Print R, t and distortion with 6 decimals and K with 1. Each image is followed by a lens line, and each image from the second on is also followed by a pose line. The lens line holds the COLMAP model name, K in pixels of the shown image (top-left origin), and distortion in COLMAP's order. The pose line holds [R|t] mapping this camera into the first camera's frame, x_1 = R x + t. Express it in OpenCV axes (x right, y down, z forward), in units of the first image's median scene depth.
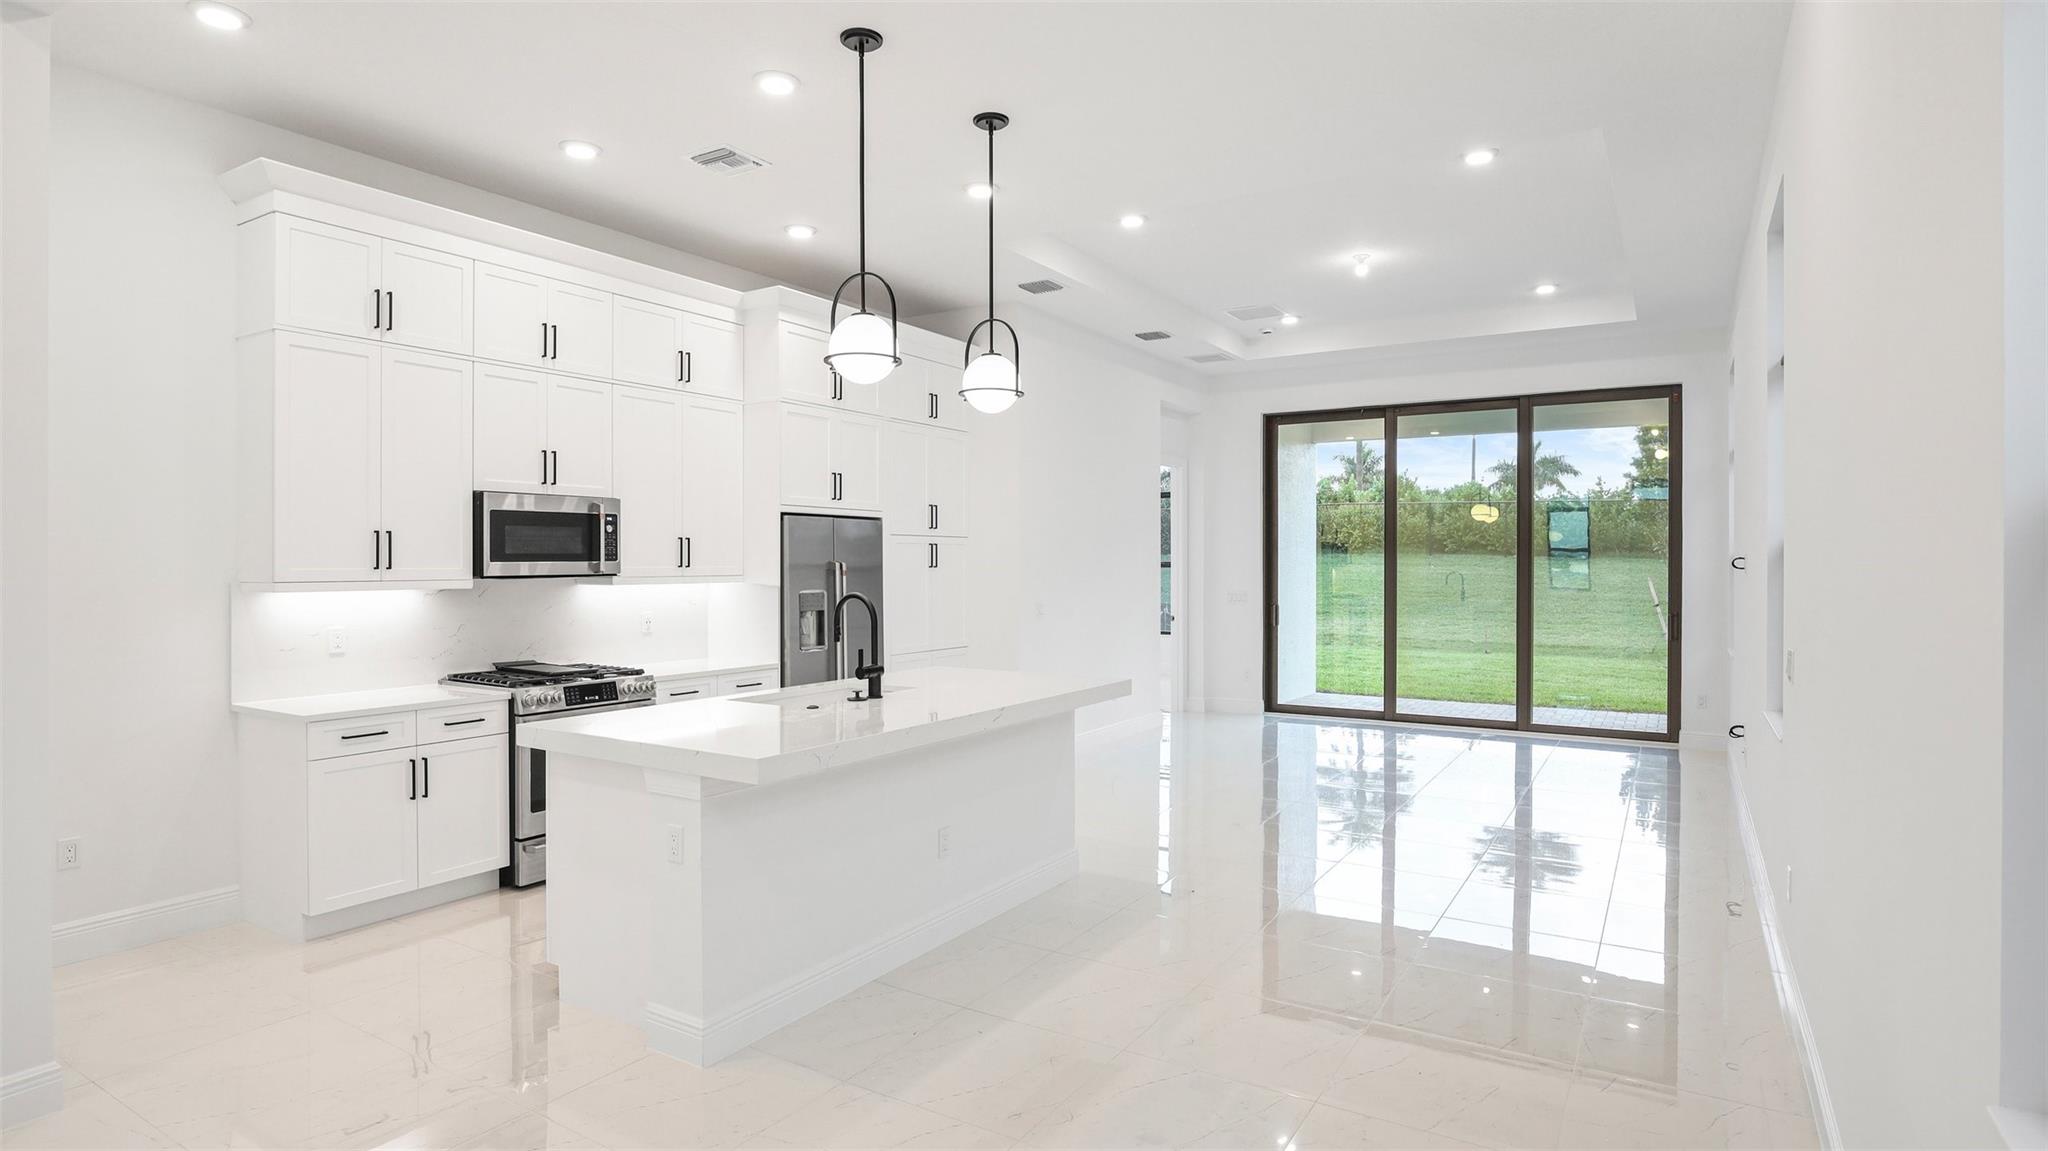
lens RADIAL K [[1056.6, 0, 1026.4], [0, 1056.6, 567.5], [0, 0, 1]] dist [-0.018502, -0.000180]
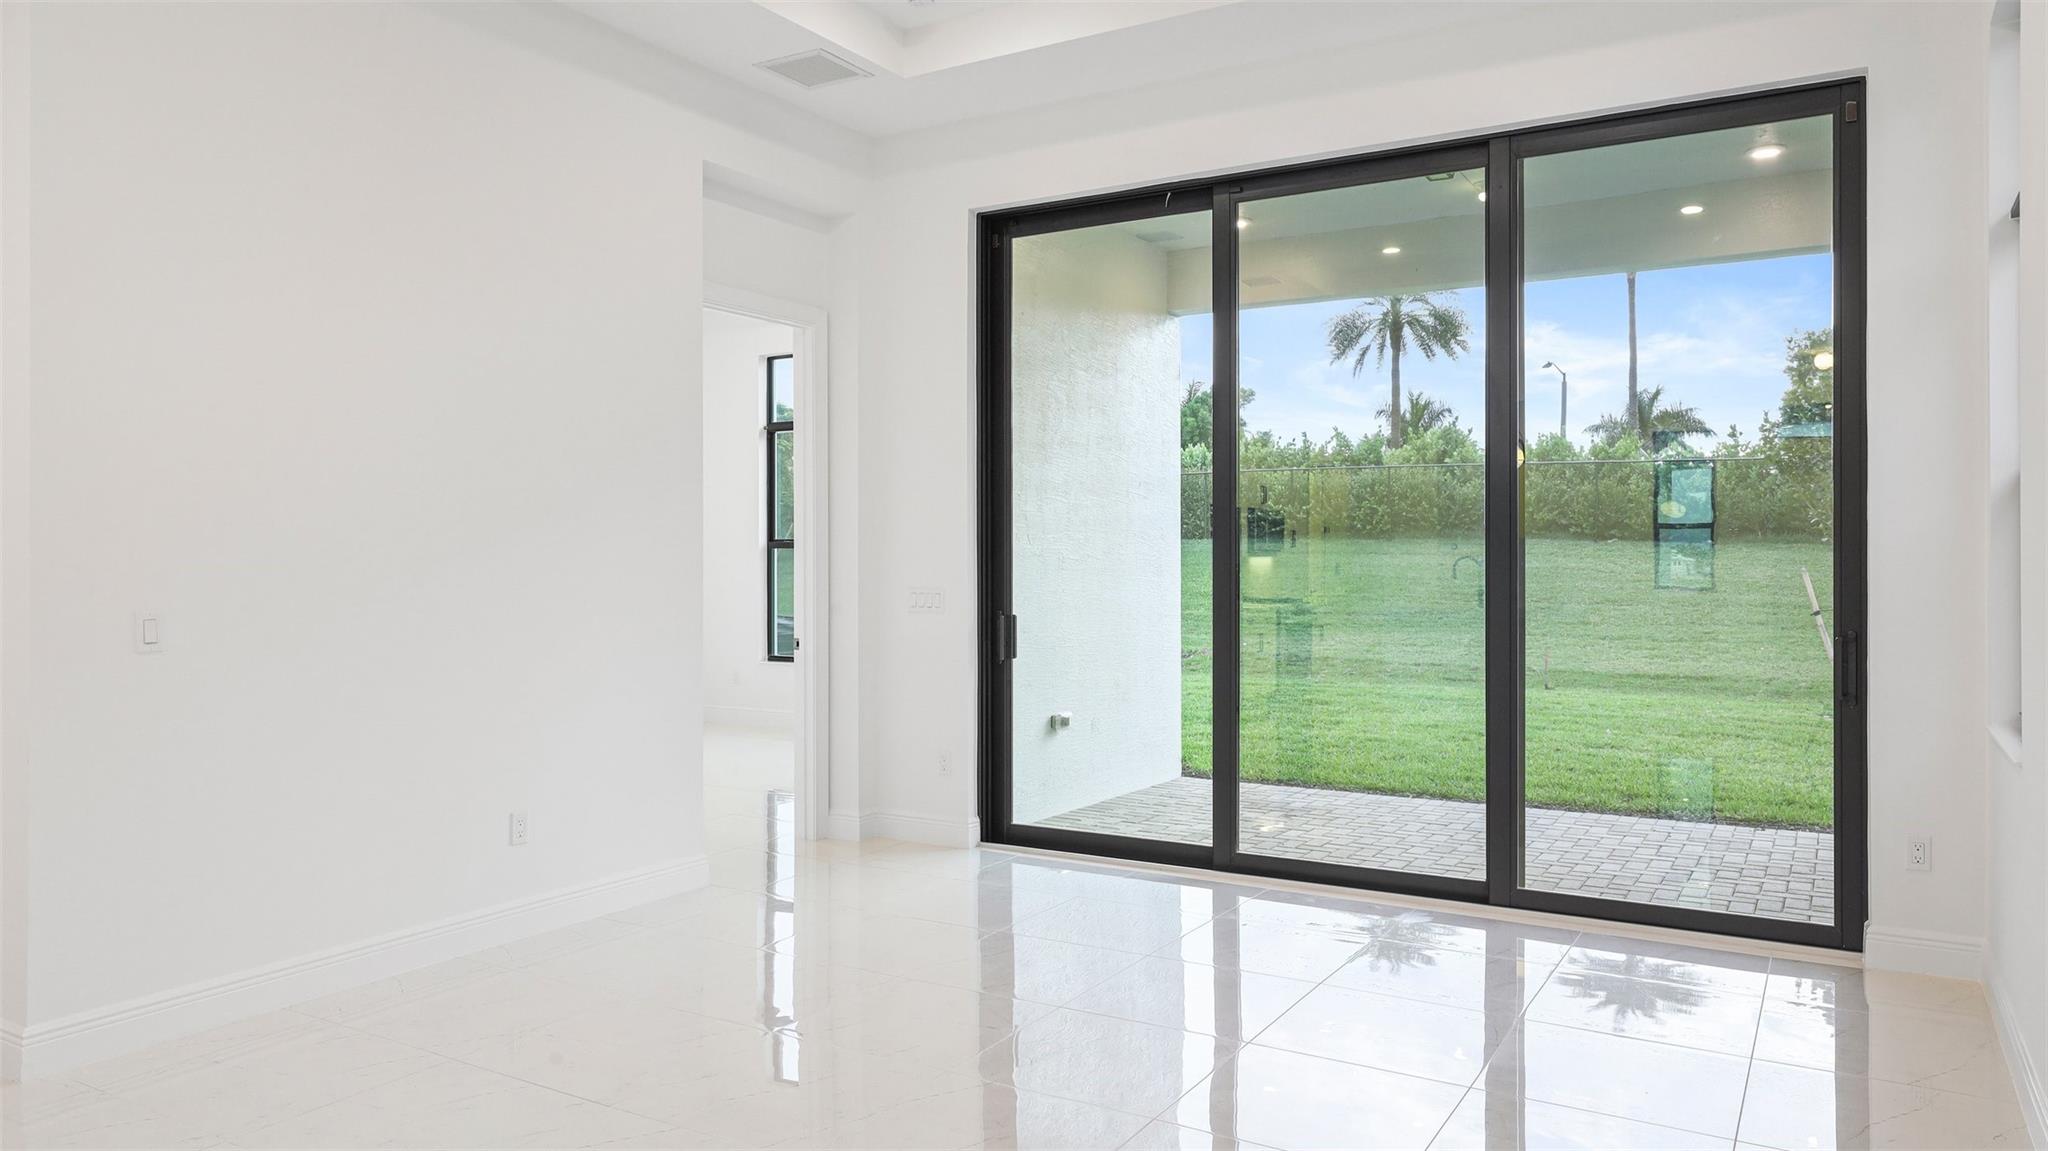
lens RADIAL K [[1361.9, 0, 1017.5], [0, 1361.9, 556.4], [0, 0, 1]] dist [0.000199, -0.009736]
pose [[0.999966, -0.002082, 0.008027, 0.370975], [0.002132, 0.999978, -0.006245, 0.019413], [-0.008014, 0.006261, 0.999948, 0.606368]]
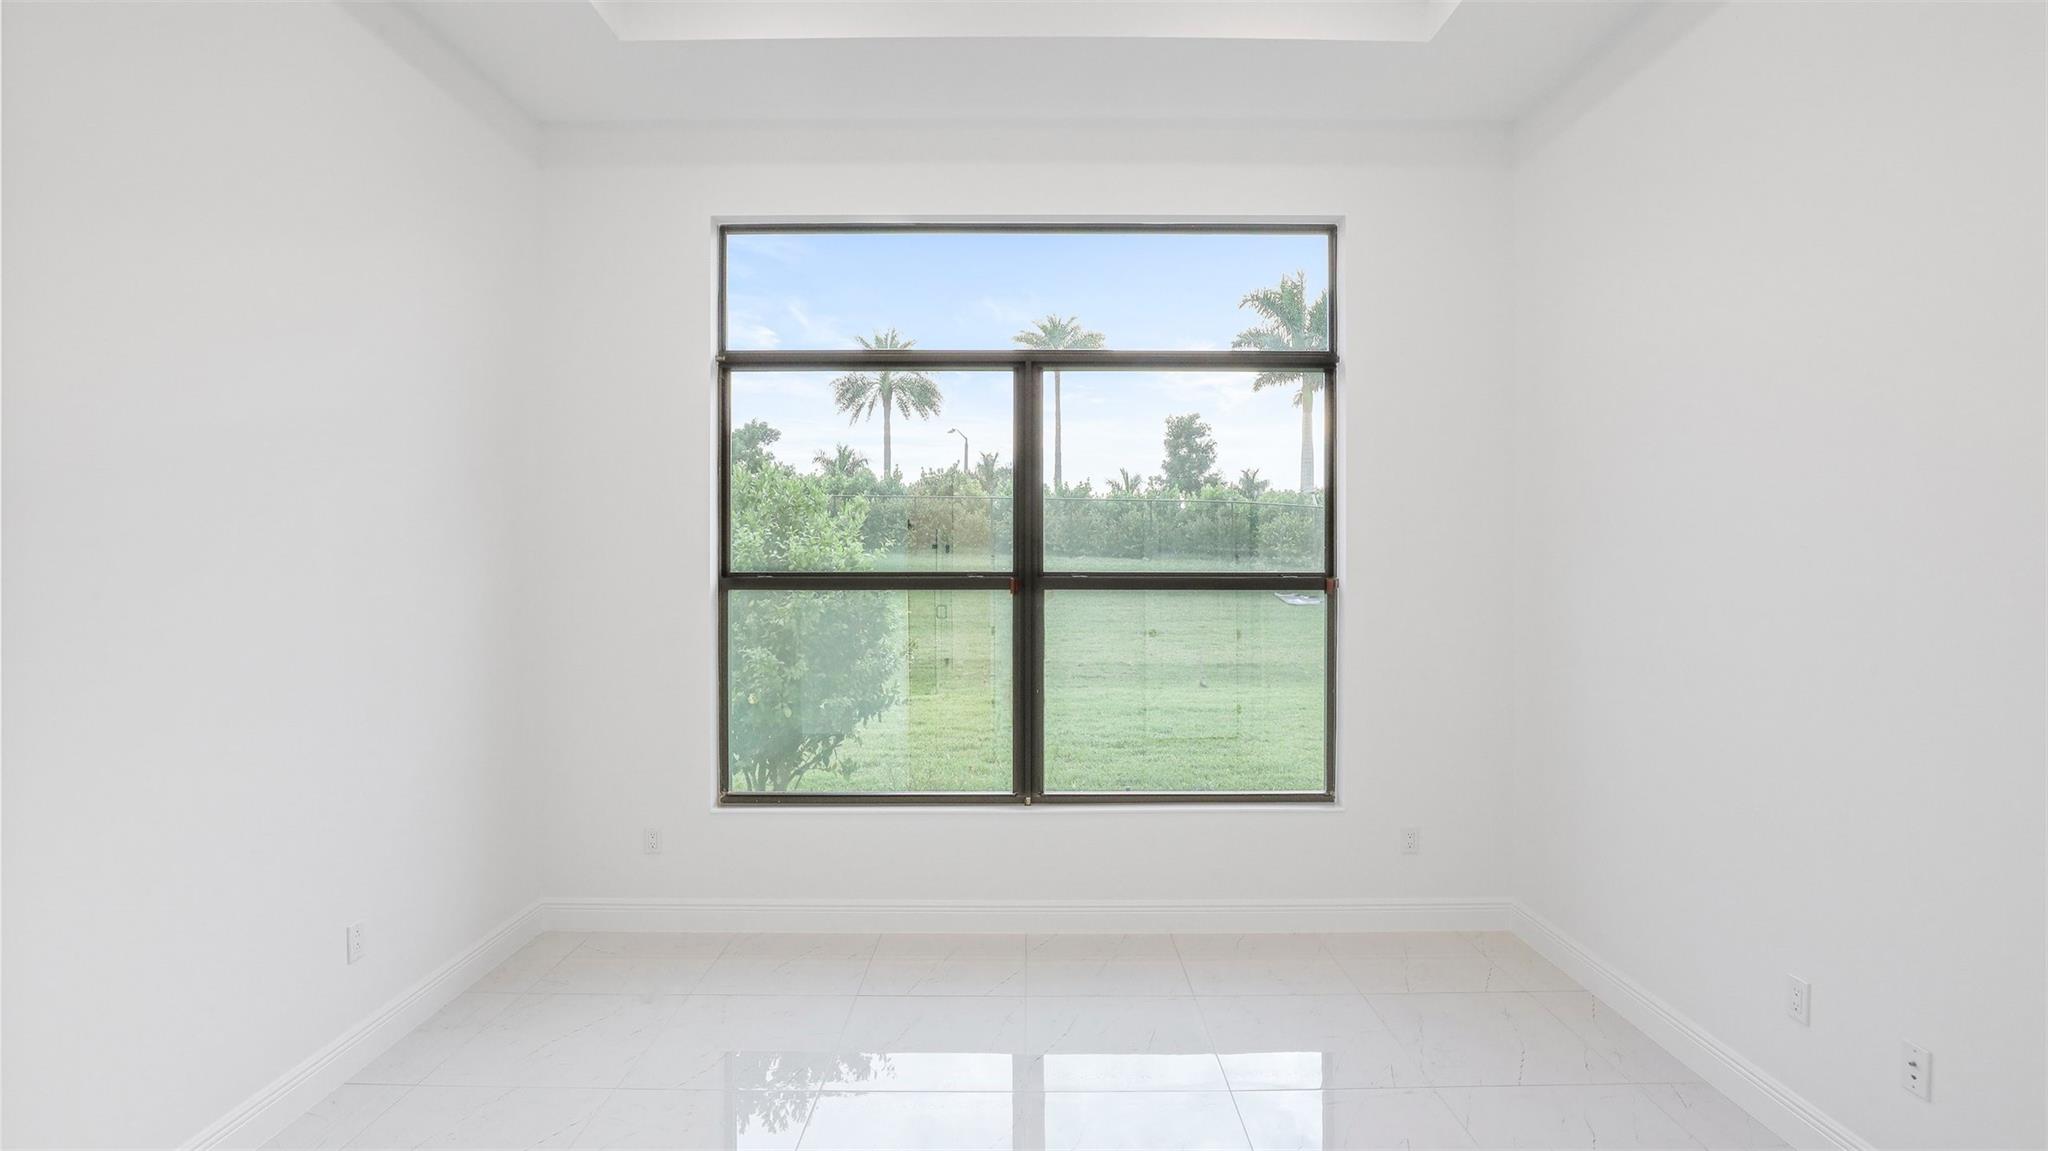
lens RADIAL K [[932.7, 0, 1017.2], [0, 932.7, 560.9], [0, 0, 1]] dist [-0.046020, 0.000668]
pose [[0.855063, 0.001769, 0.518521, -0.065845], [0.001111, 0.999986, -0.005243, -0.016672], [-0.518522, 0.005059, 0.855049, 1.664333]]
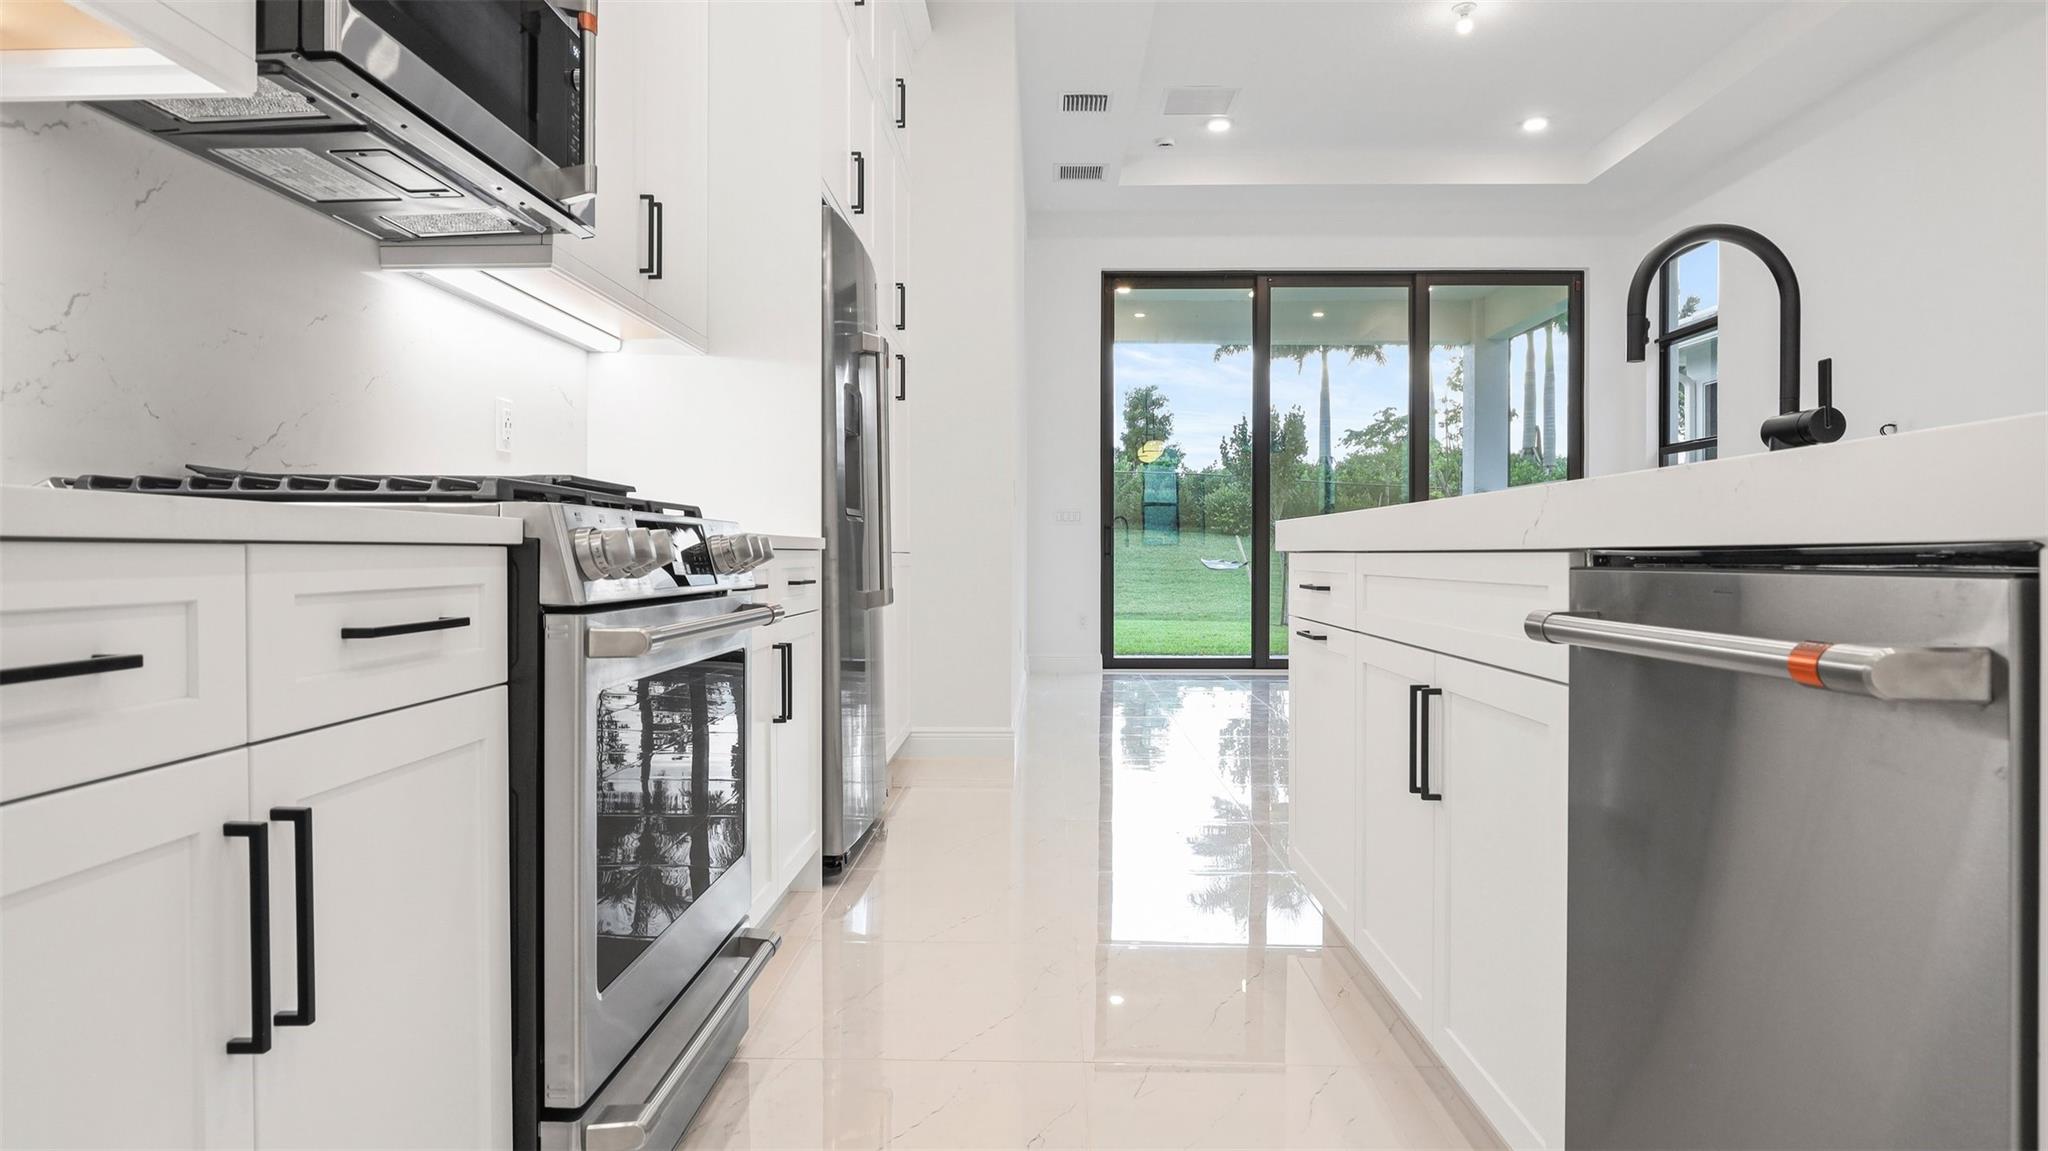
lens RADIAL K [[1156.7, 0, 1024.4], [0, 1156.7, 561.5], [0, 0, 1]] dist [-0.013369, -0.001028]
pose [[0.860676, -0.003093, 0.509143, -0.373940], [0.002425, 0.999995, 0.001975, 0.091334], [-0.509147, -0.000466, 0.860680, 0.504488]]
